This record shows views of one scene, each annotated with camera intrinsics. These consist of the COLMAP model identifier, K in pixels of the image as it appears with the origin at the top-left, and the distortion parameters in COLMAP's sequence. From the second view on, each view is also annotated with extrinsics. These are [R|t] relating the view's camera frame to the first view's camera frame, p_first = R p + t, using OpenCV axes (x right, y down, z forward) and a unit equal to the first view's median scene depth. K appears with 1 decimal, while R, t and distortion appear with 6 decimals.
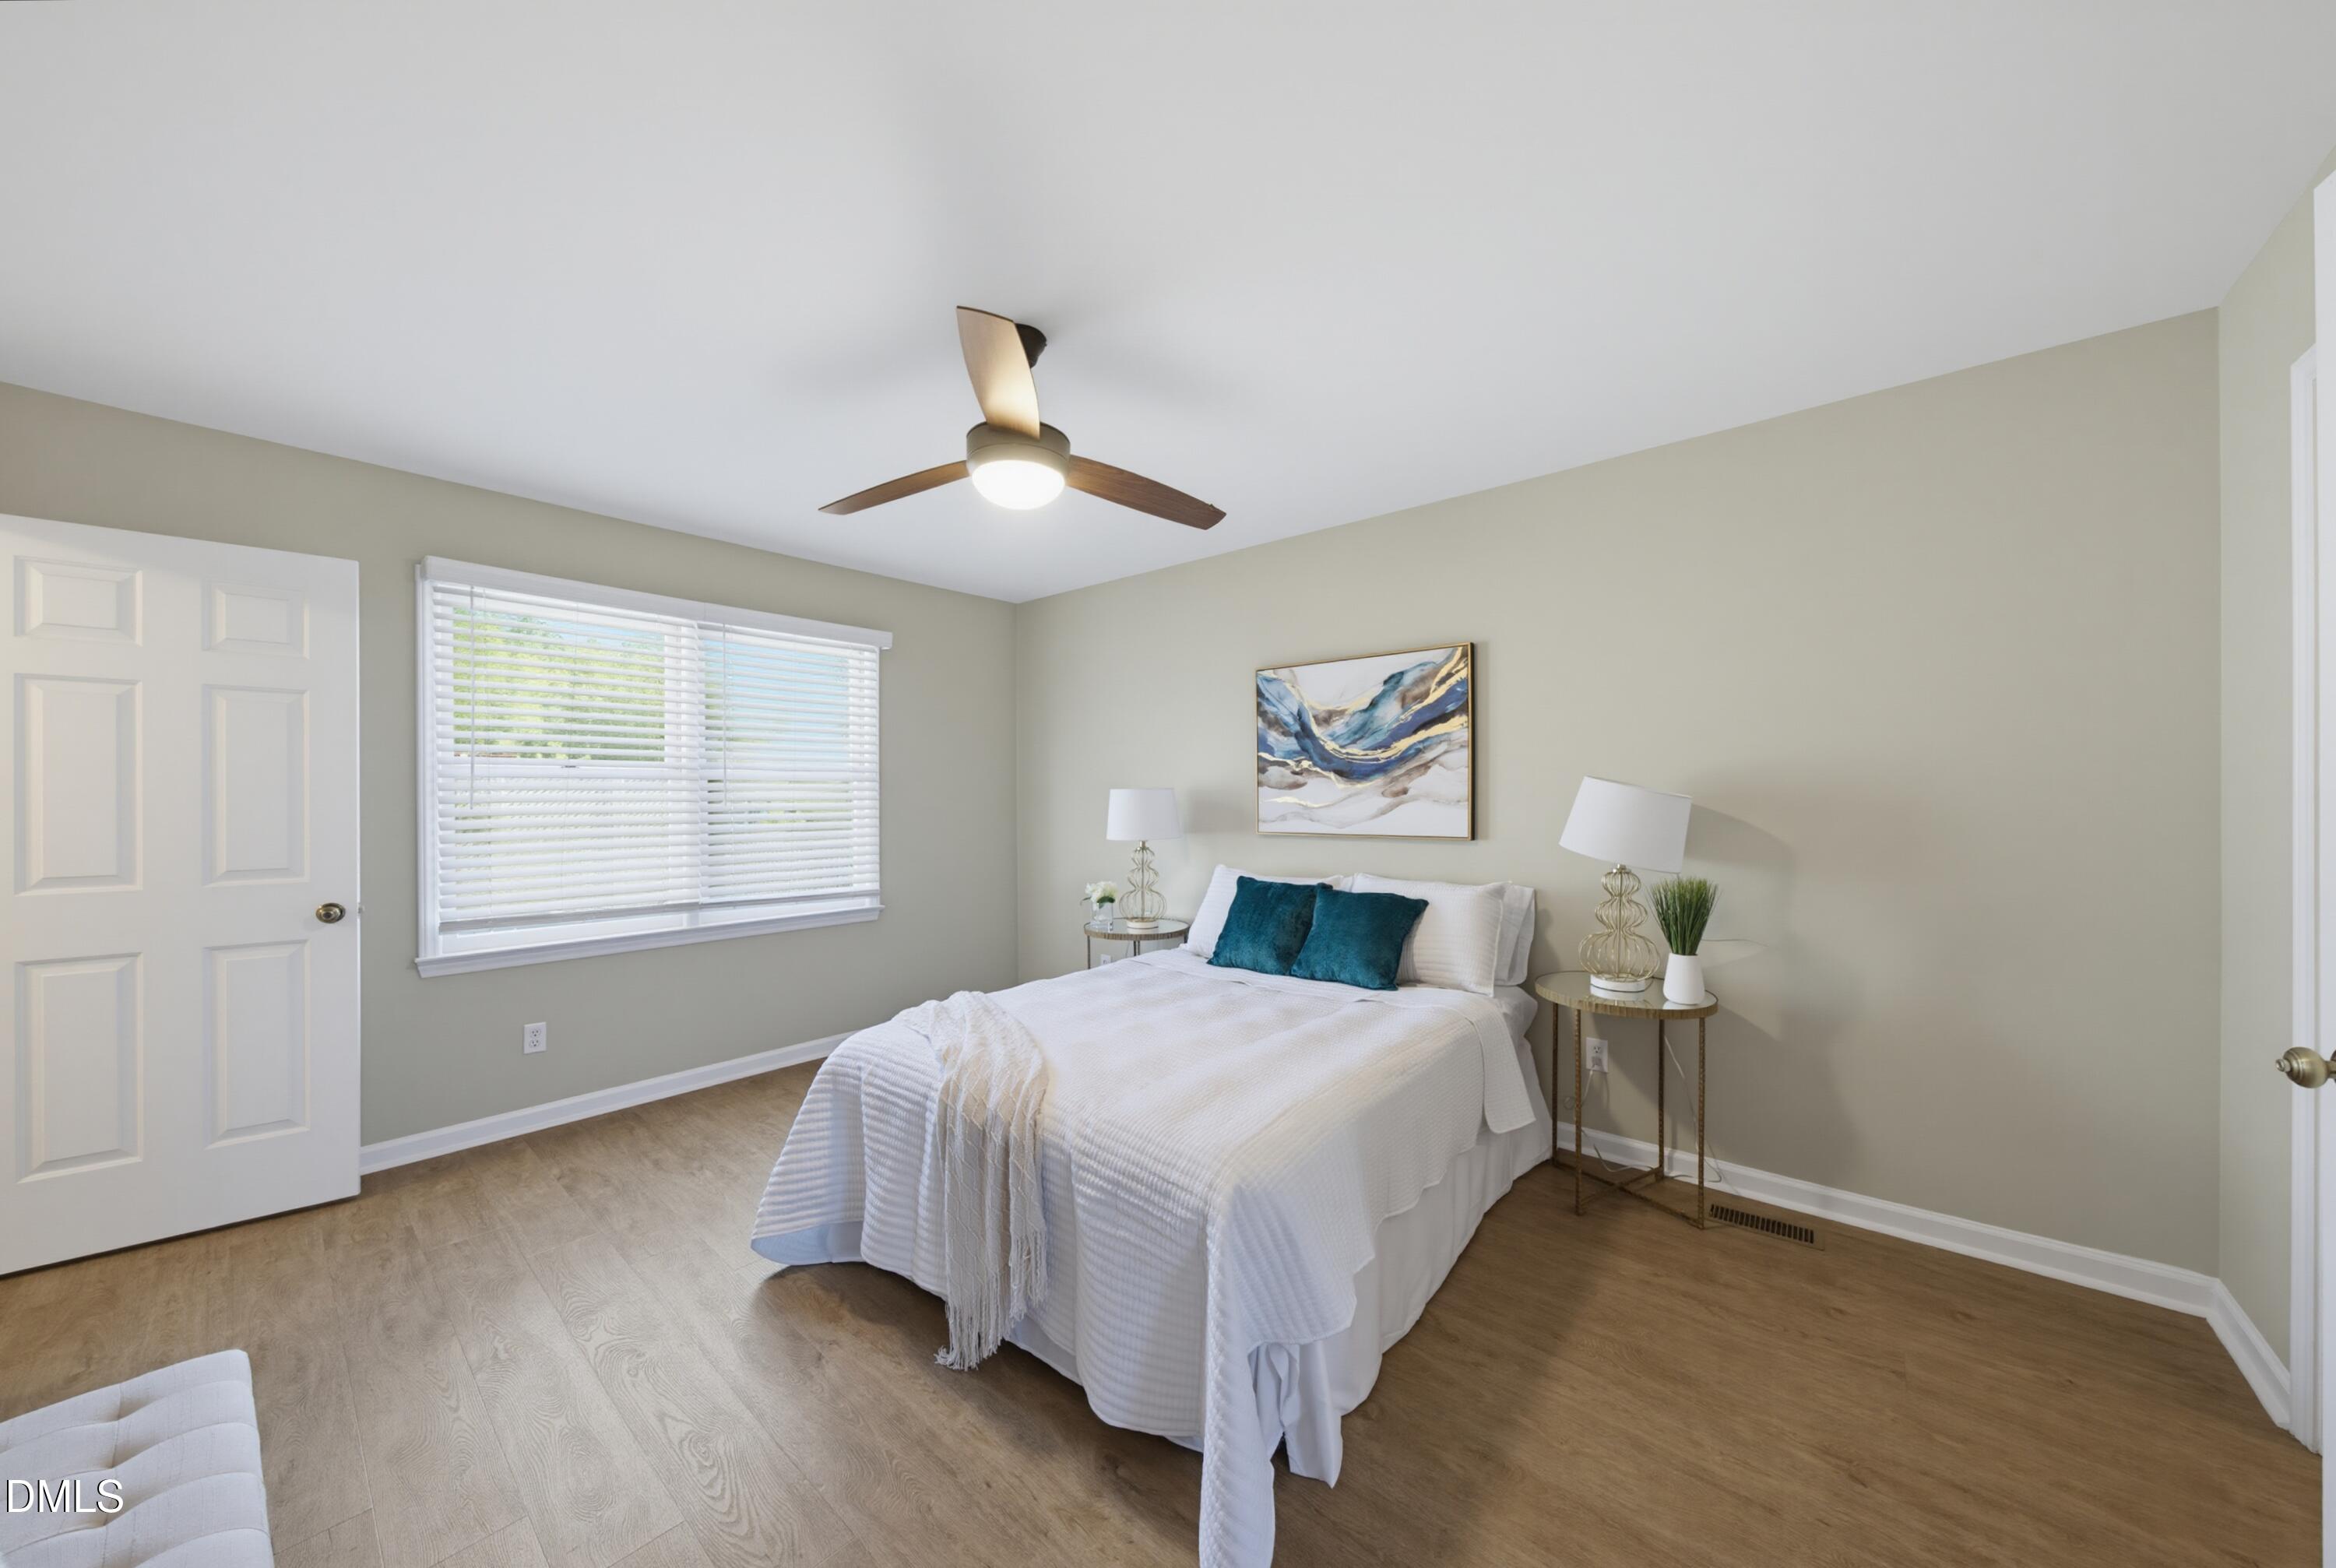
lens RADIAL K [[812.7, 0, 1158.9], [0, 812.7, 797.7], [0, 0, 1]] dist [-0.020099, 0.000004]
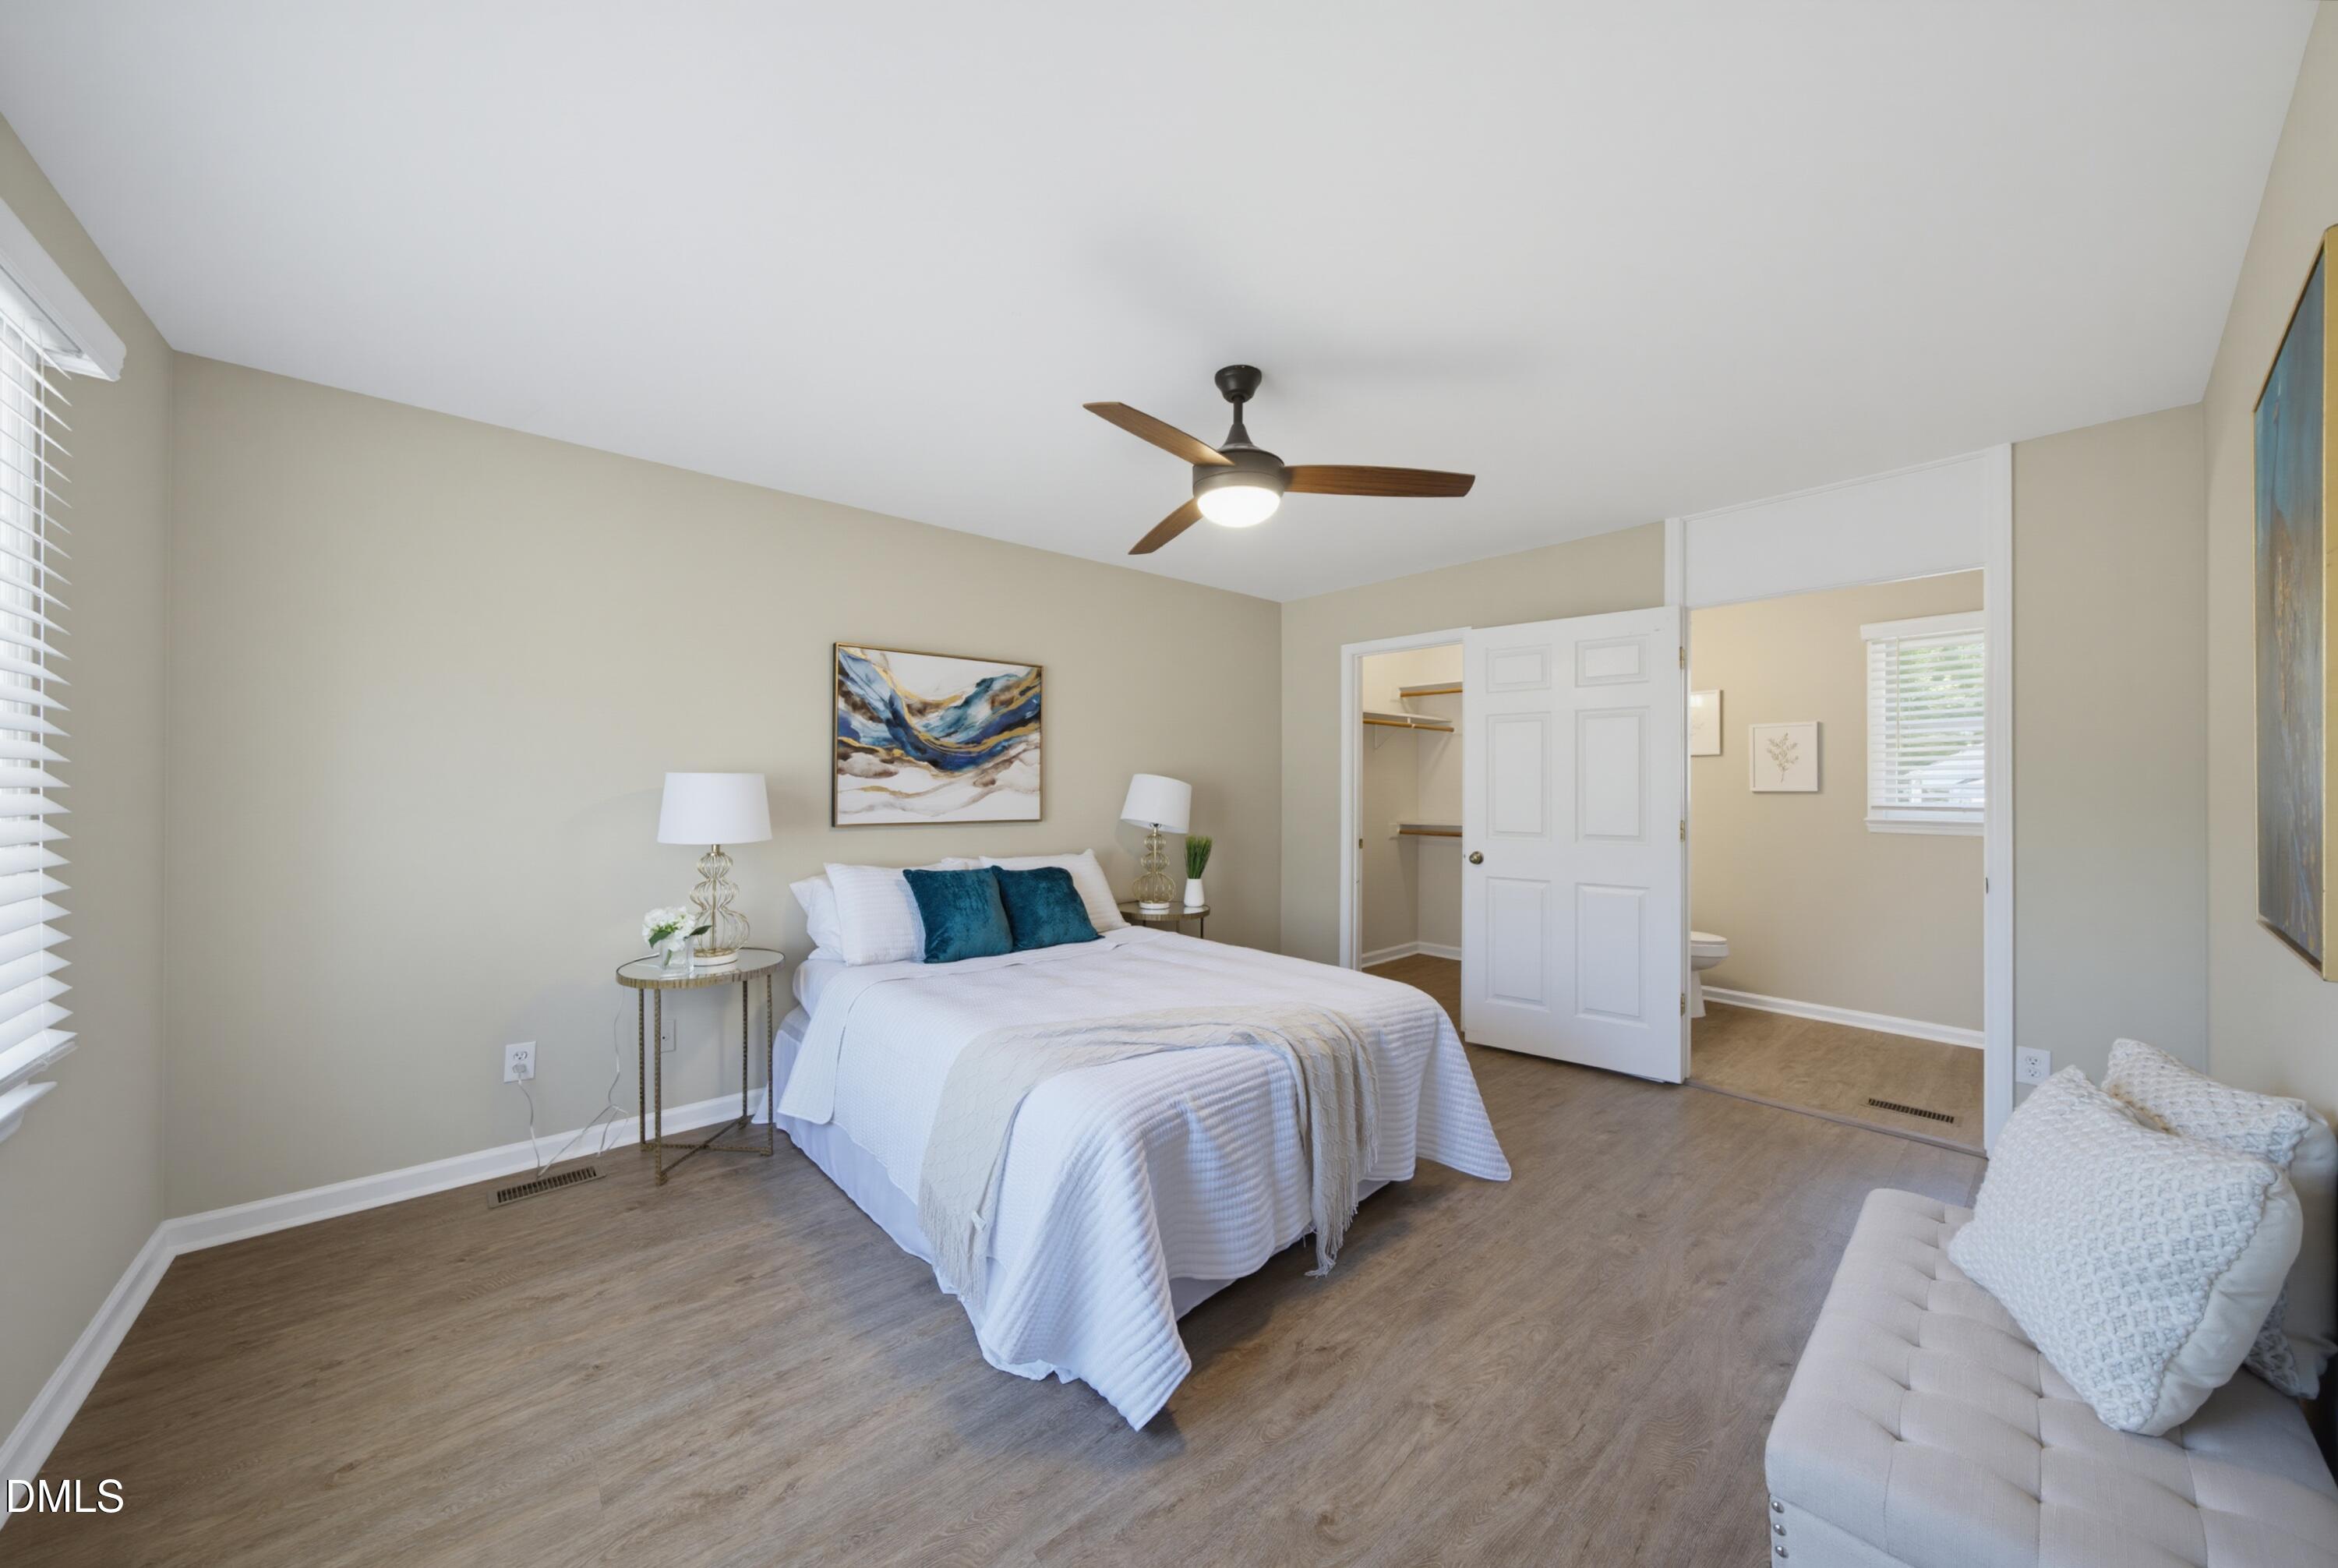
lens RADIAL K [[813.4, 0, 1157.7], [0, 813.4, 786.6], [0, 0, 1]] dist [-0.020099, 0.000004]
pose [[0.164482, 0.003149, 0.986375, -0.779219], [-0.006397, 0.999977, -0.002125, -0.000227], [-0.986359, -0.005960, 0.164499, 0.558829]]
